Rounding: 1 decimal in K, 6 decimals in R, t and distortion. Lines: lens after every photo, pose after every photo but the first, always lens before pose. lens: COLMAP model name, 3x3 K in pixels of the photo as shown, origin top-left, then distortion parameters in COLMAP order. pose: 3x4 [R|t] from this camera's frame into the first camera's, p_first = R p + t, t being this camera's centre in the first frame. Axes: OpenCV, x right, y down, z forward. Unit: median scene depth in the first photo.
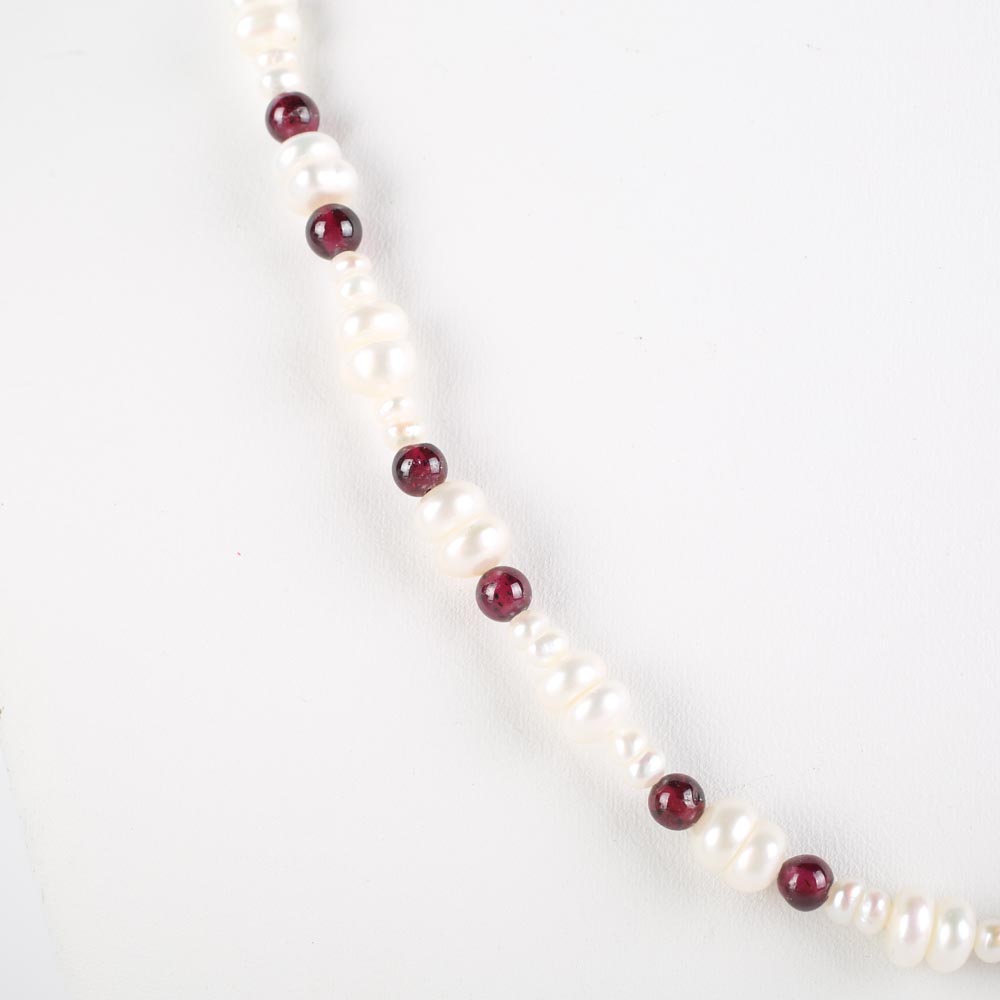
lens RADIAL K [[2603.3, 0, 499.3], [0, 2603.3, 500.6], [0, 0, 1]] dist [0.019299, 0.000000]
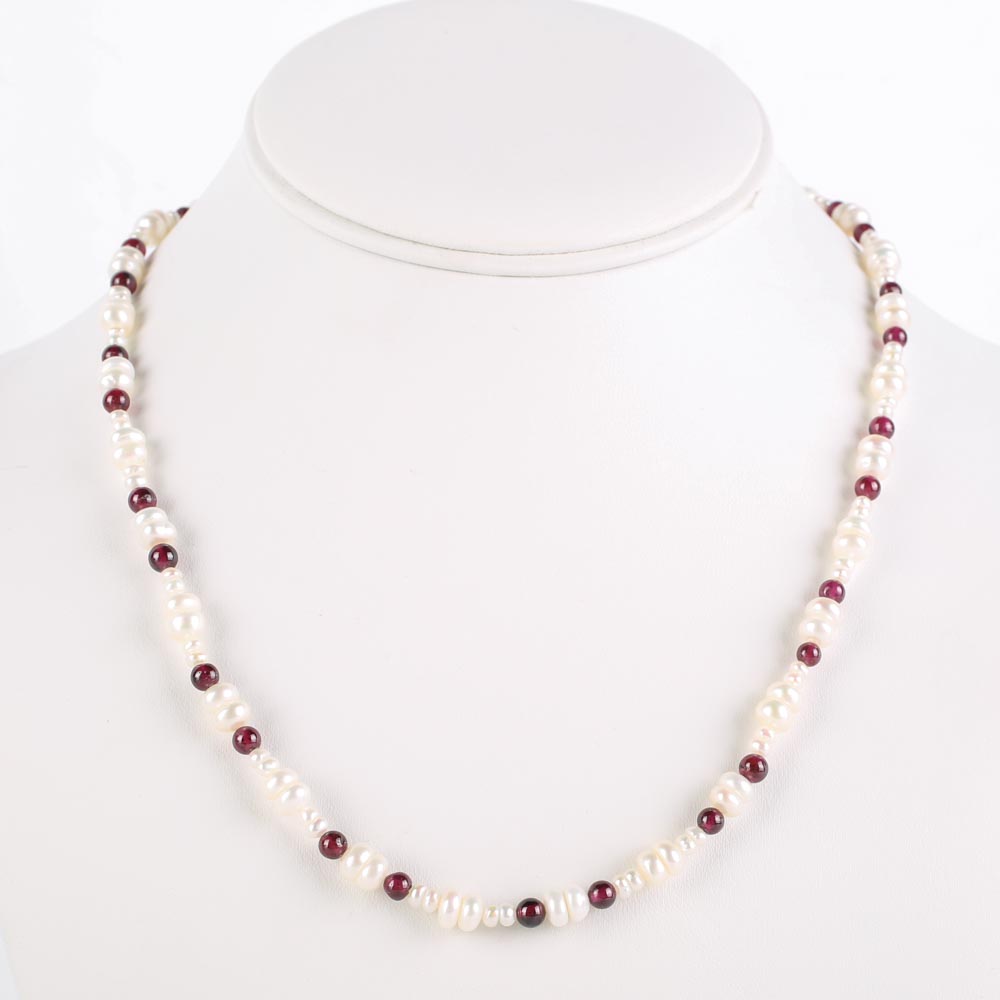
lens RADIAL K [[2603.3, 0, 500.6], [0, 2603.3, 500.1], [0, 0, 1]] dist [0.019299, 0.000000]
pose [[0.995663, 0.024093, 0.089860, 0.011418], [-0.007149, 0.982843, -0.184304, 0.216290], [-0.092758, 0.182862, 0.978753, -0.953096]]
